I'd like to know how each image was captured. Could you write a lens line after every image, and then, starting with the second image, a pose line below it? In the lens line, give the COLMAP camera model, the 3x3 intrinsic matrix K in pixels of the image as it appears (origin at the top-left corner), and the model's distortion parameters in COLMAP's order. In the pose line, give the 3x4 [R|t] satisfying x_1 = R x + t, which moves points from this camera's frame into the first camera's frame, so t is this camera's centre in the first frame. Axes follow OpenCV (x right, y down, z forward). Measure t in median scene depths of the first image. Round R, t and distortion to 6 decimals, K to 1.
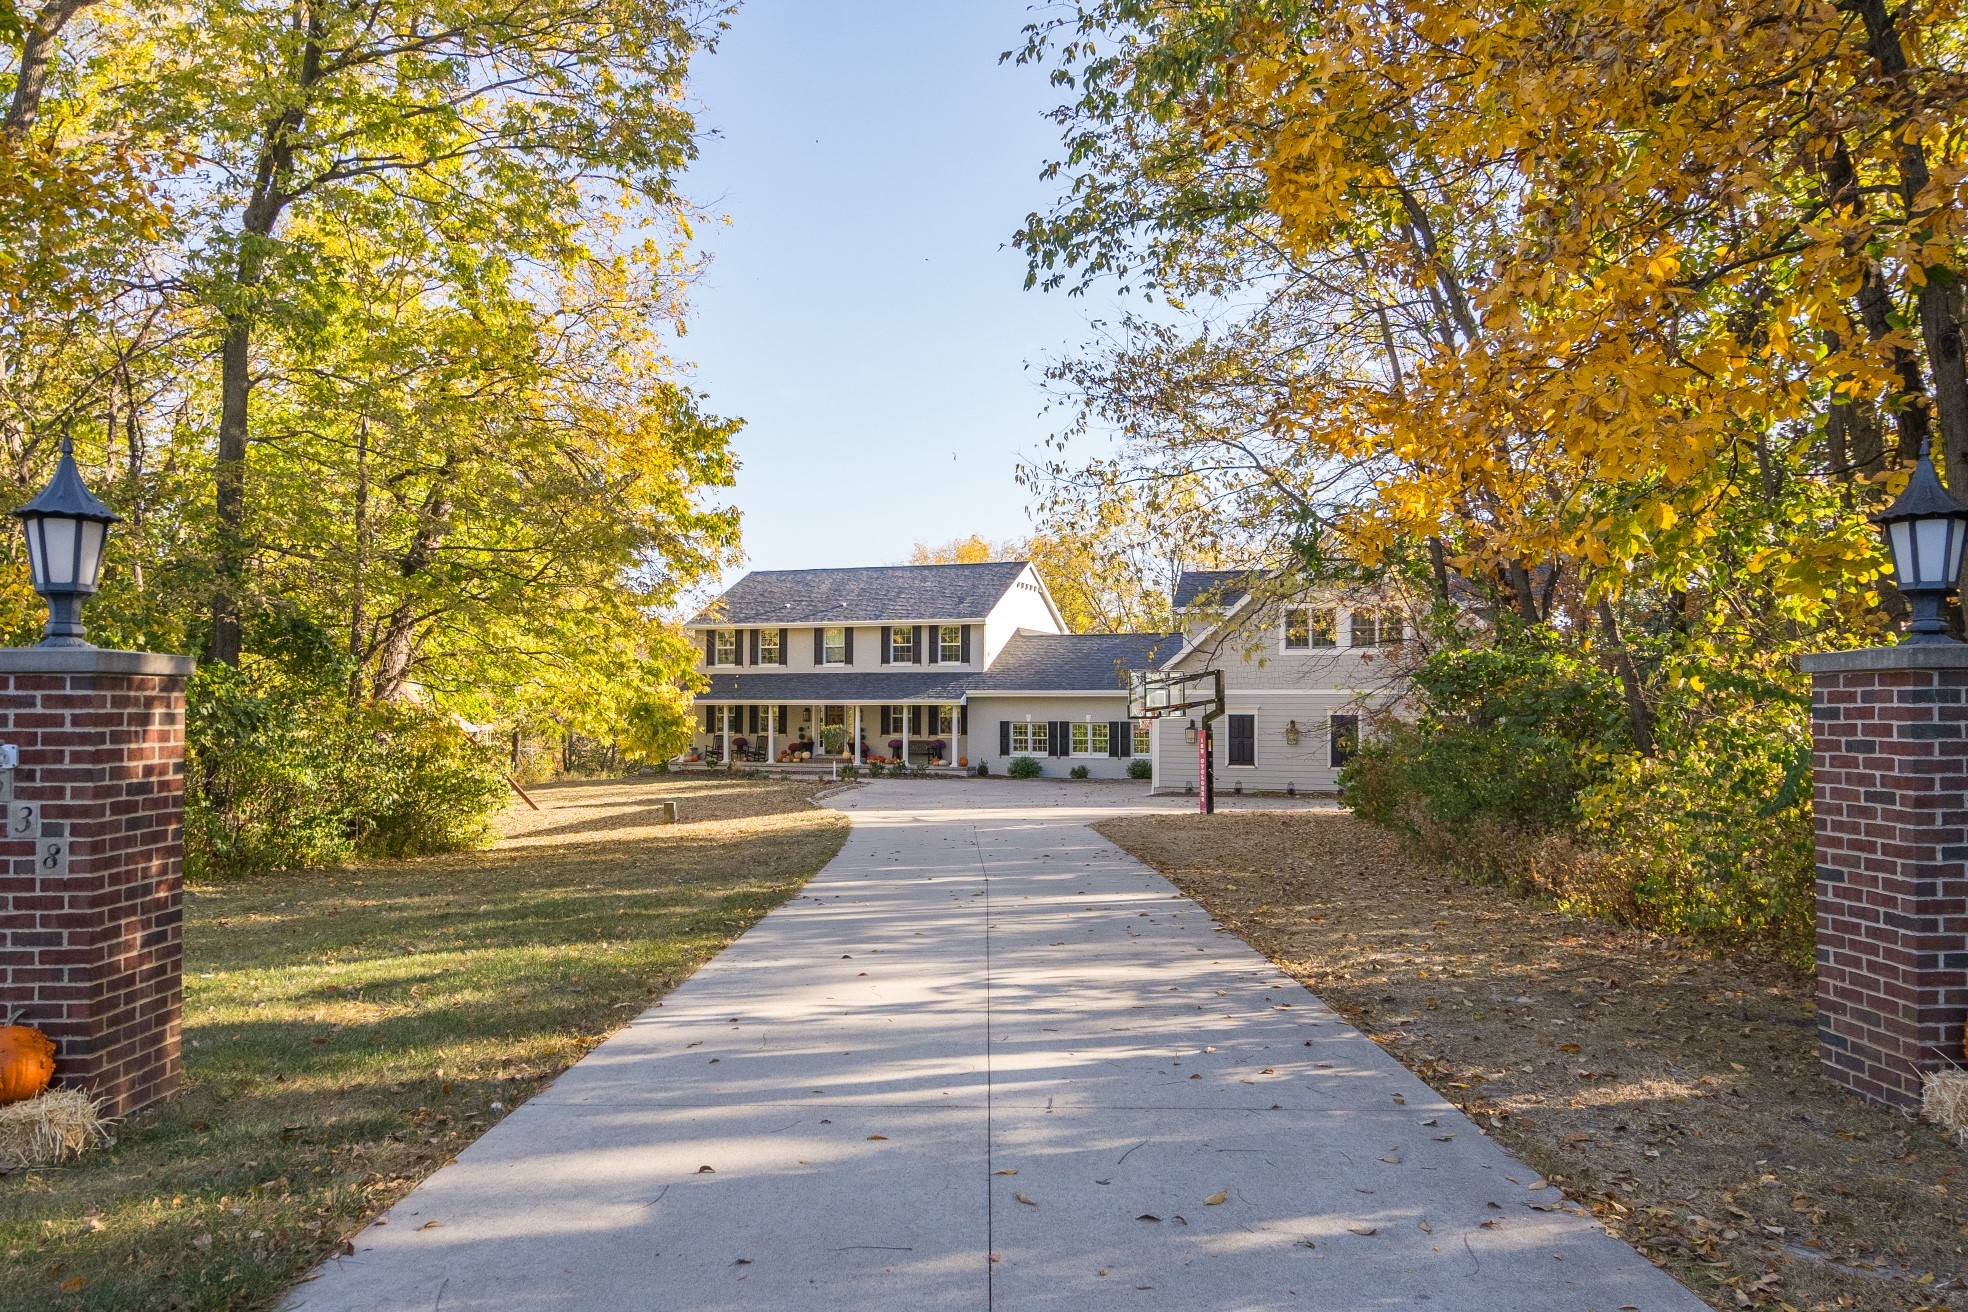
lens RADIAL K [[1364.9, 0, 984.0], [0, 1364.9, 656.0], [0, 0, 1]] dist [0.000808, 0.000000]
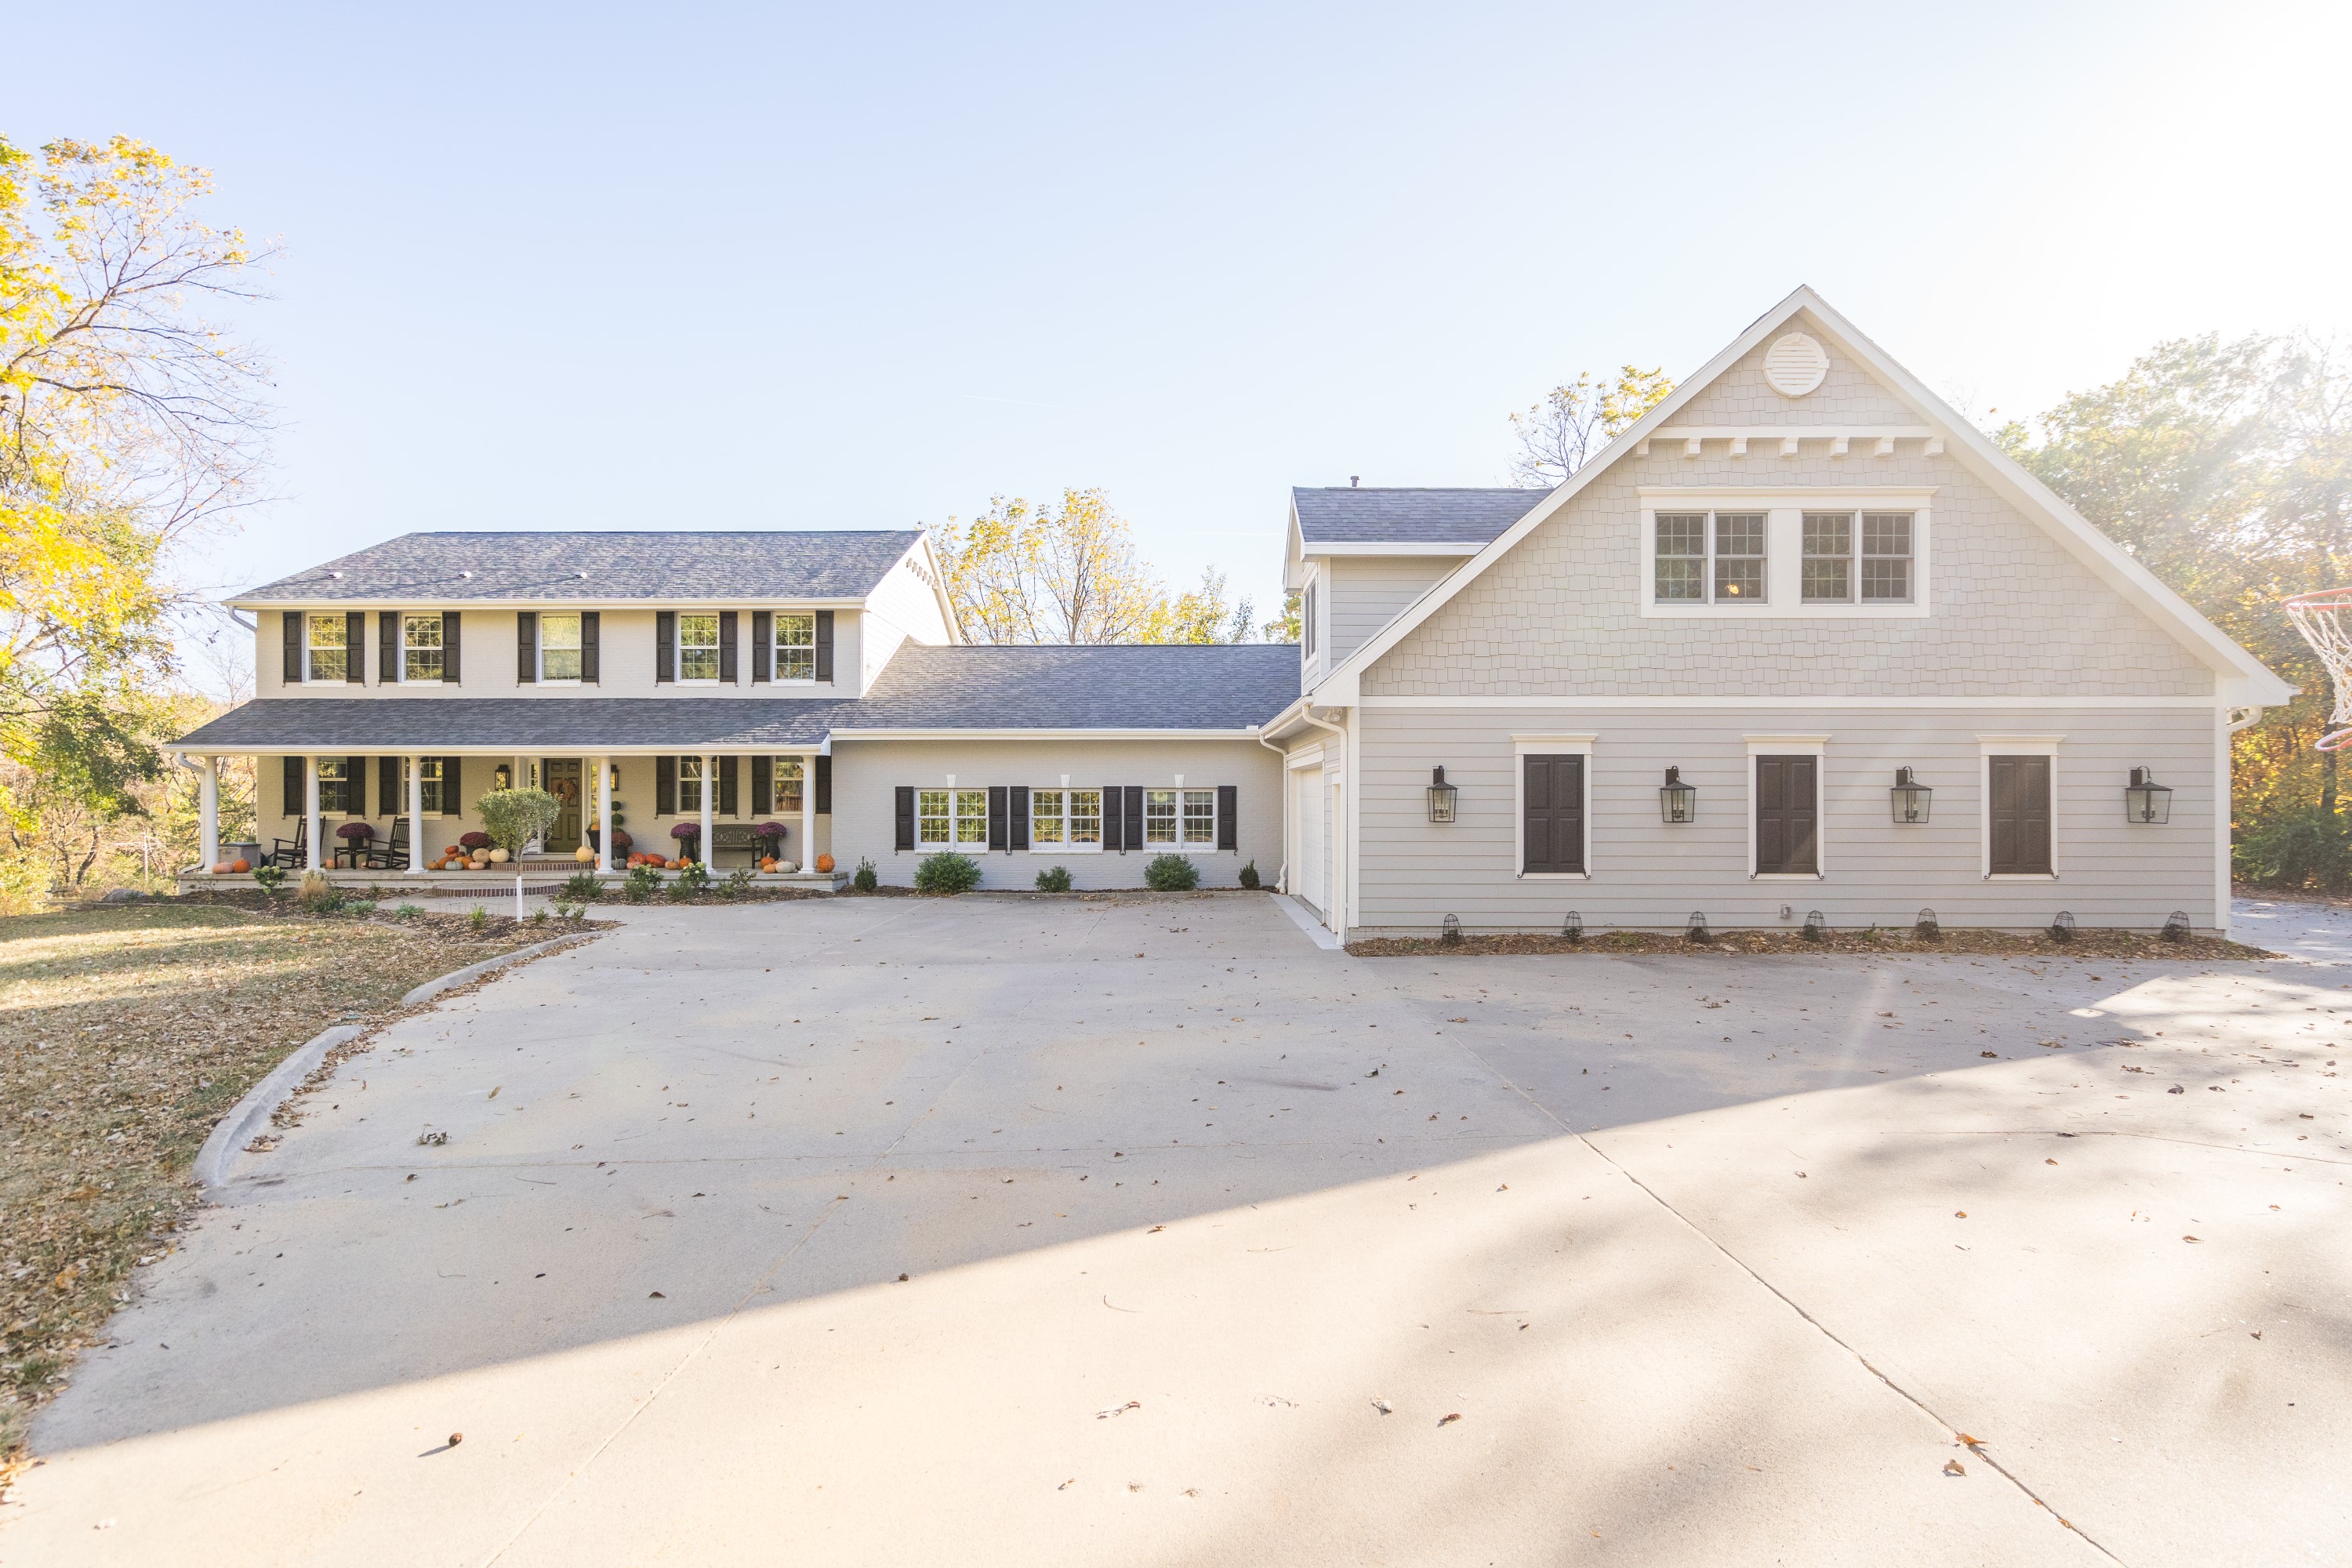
lens RADIAL K [[1089.2, 0, 1171.2], [0, 1089.2, 795.4], [0, 0, 1]] dist [0.004851, -0.000558]
pose [[0.944115, -0.002072, 0.329611, -0.026247], [-0.009575, 0.999386, 0.033708, 0.034154], [-0.329478, -0.034981, 0.943515, 0.535443]]
